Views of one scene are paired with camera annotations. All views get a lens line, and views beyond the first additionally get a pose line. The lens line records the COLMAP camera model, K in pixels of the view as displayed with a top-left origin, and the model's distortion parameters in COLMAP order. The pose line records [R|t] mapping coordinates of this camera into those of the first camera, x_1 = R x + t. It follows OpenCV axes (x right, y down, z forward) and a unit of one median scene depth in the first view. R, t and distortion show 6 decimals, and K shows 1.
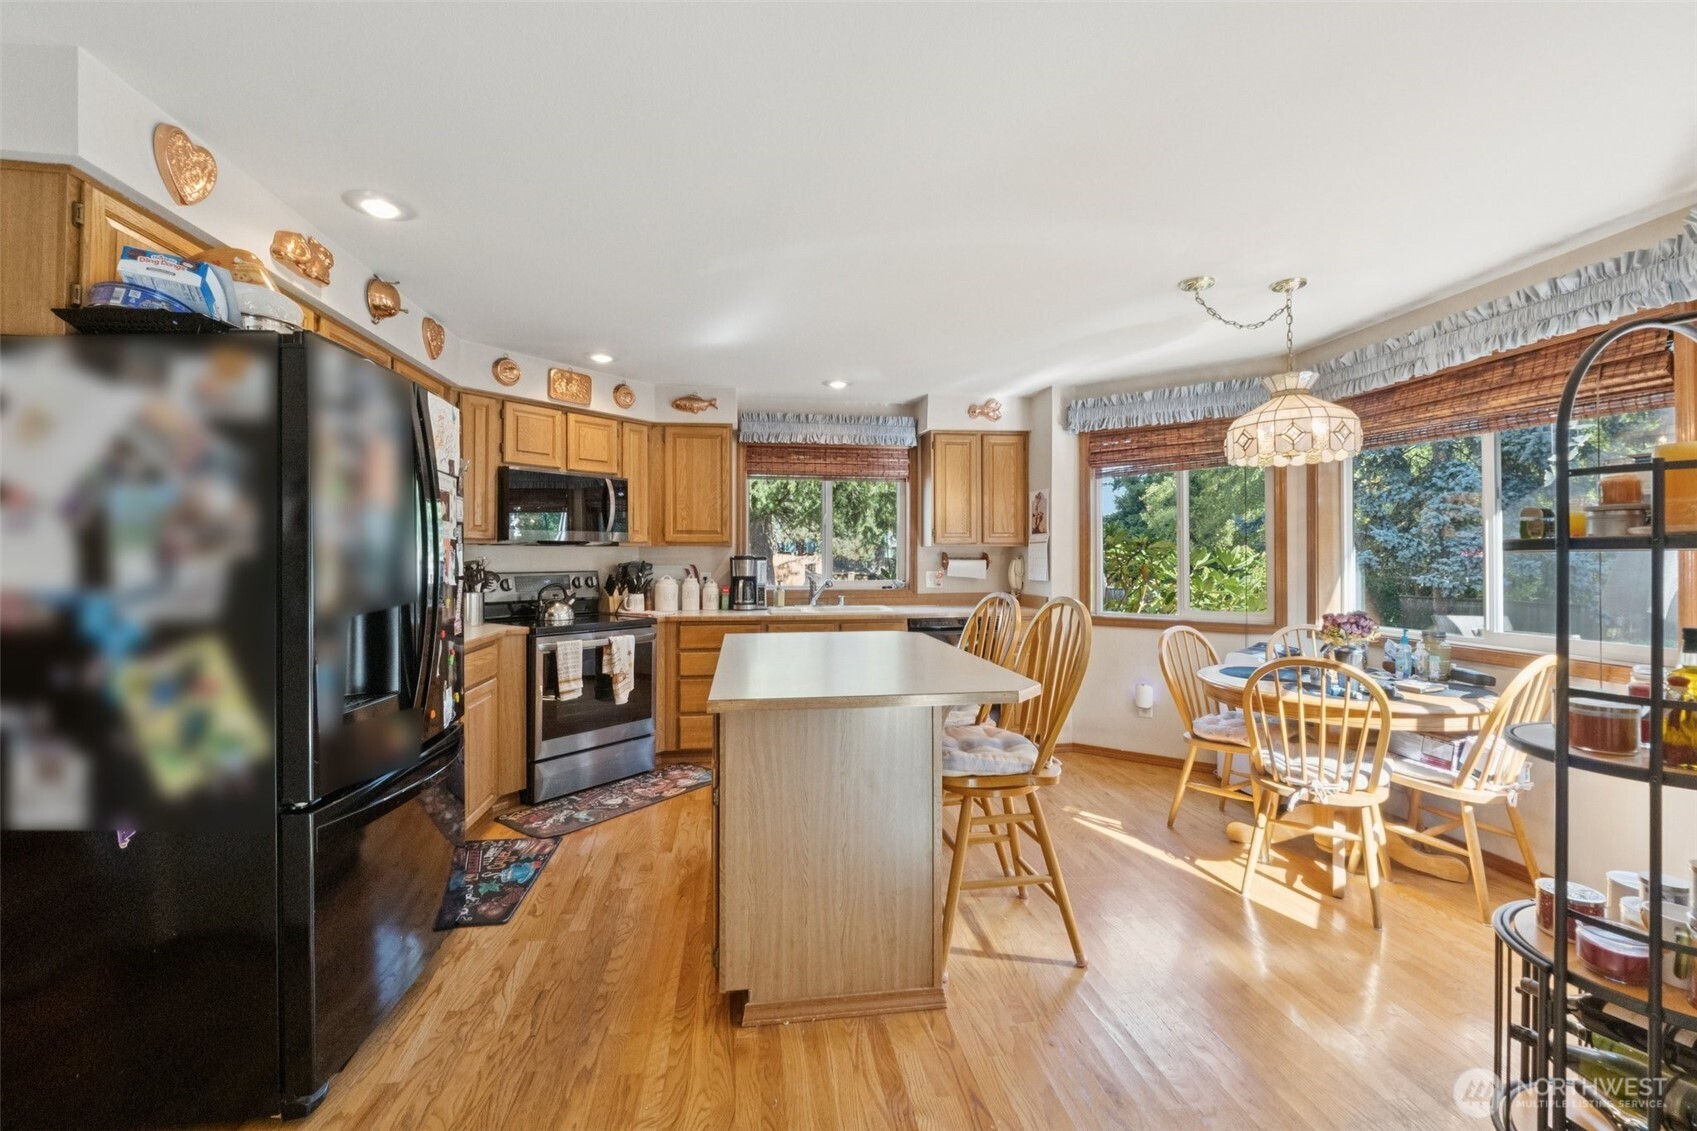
lens RADIAL K [[701.8, 0, 842.7], [0, 701.8, 622.8], [0, 0, 1]] dist [-0.009190, -0.000088]
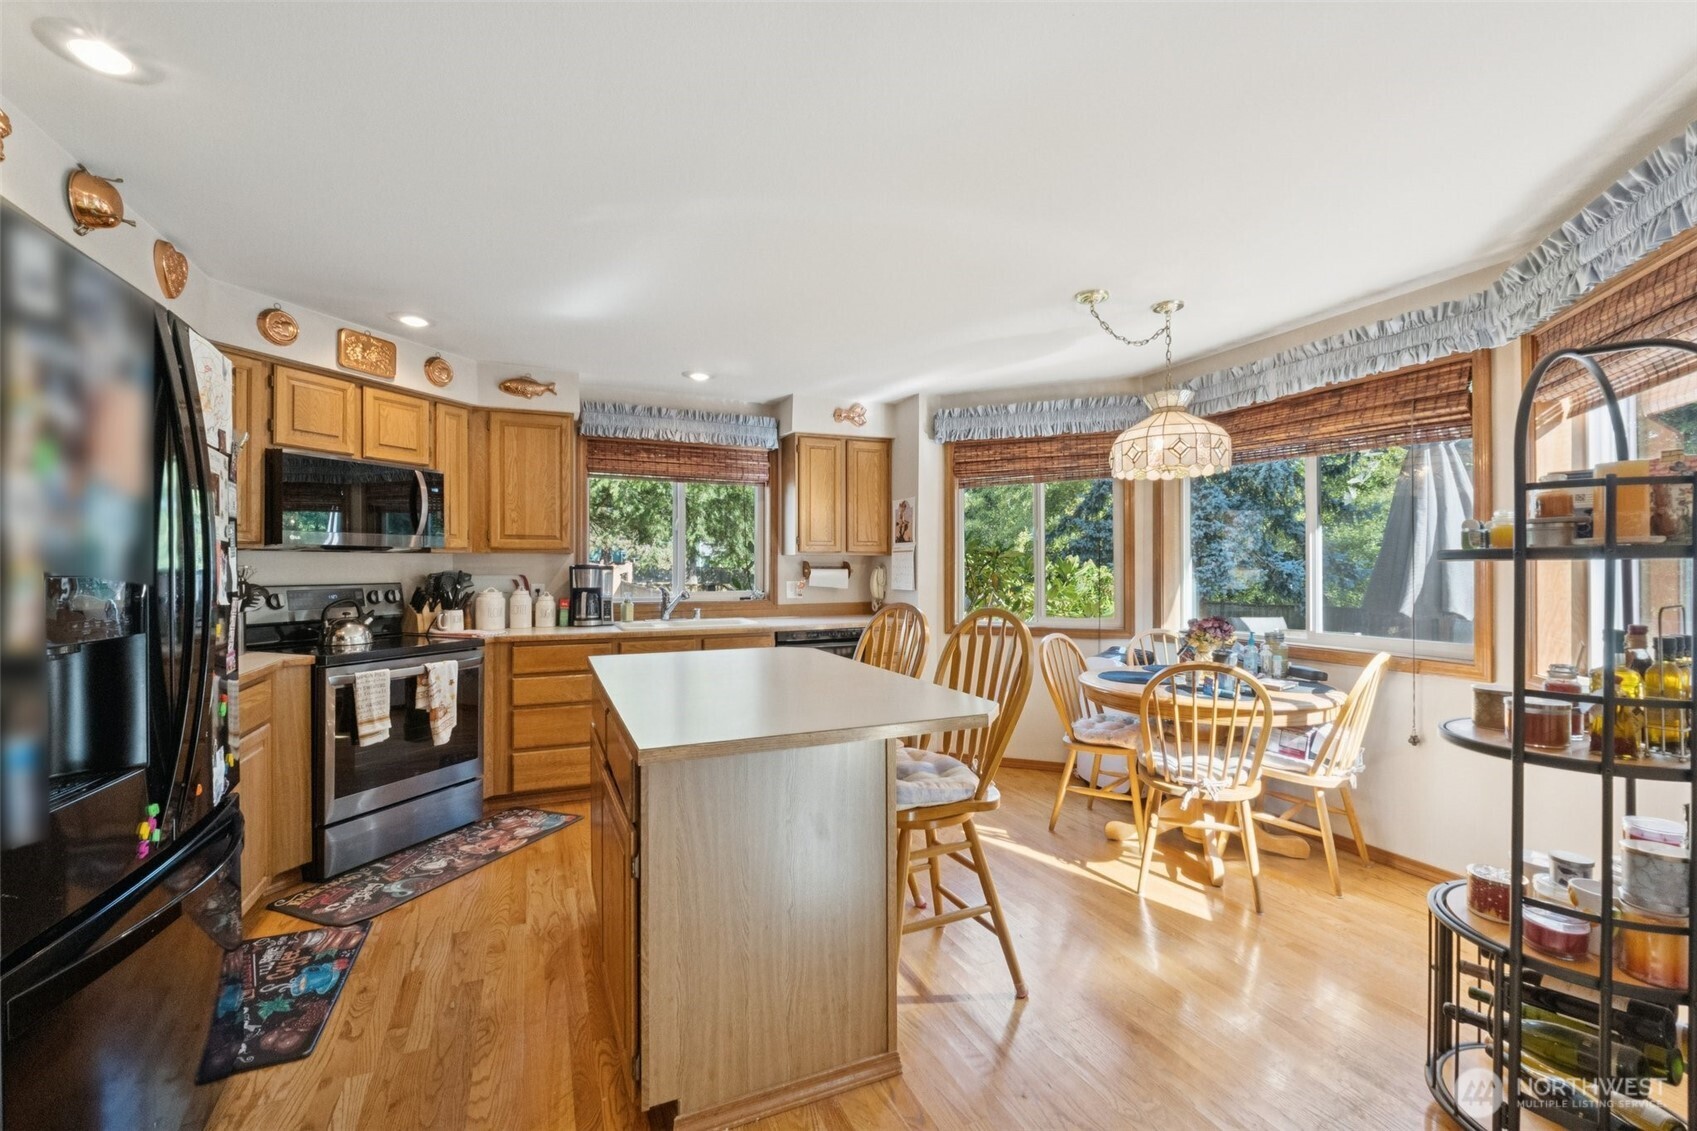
lens RADIAL K [[701.8, 0, 842.7], [0, 701.8, 622.8], [0, 0, 1]] dist [-0.009190, -0.000088]
pose [[0.963412, -0.020803, 0.267215, -0.108660], [0.024304, 0.999657, -0.009803, -0.010236], [-0.266919, 0.015939, 0.963587, 0.113053]]
